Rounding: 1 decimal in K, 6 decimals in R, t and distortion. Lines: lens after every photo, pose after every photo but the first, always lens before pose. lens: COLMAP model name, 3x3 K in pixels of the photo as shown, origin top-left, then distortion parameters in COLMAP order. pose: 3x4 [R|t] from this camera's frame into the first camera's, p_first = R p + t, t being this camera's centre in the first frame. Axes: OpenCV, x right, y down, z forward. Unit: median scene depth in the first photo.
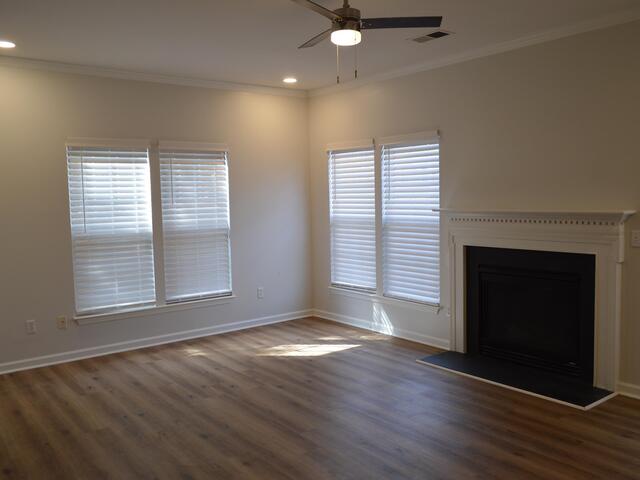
lens RADIAL K [[574.1, 0, 320.0], [0, 574.1, 240.0], [0, 0, 1]] dist [-0.002110, 0.009319]
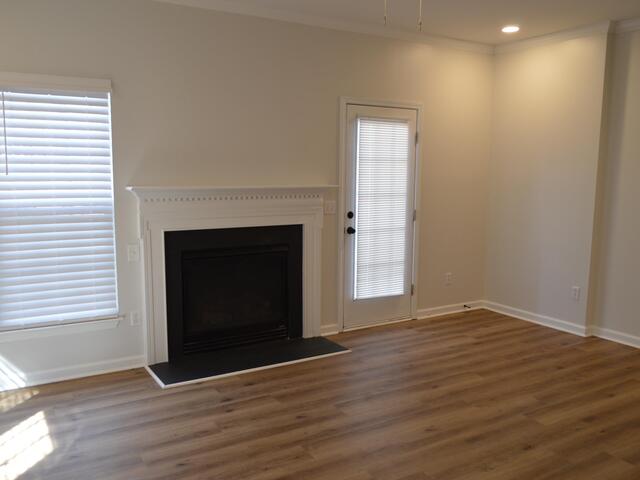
lens RADIAL K [[574.1, 0, 320.0], [0, 574.1, 240.0], [0, 0, 1]] dist [-0.002110, 0.009319]
pose [[0.112667, -0.107599, 0.987790, -0.524086], [0.068609, 0.992589, 0.100296, -0.044719], [-0.991261, 0.056472, 0.119214, 0.670536]]
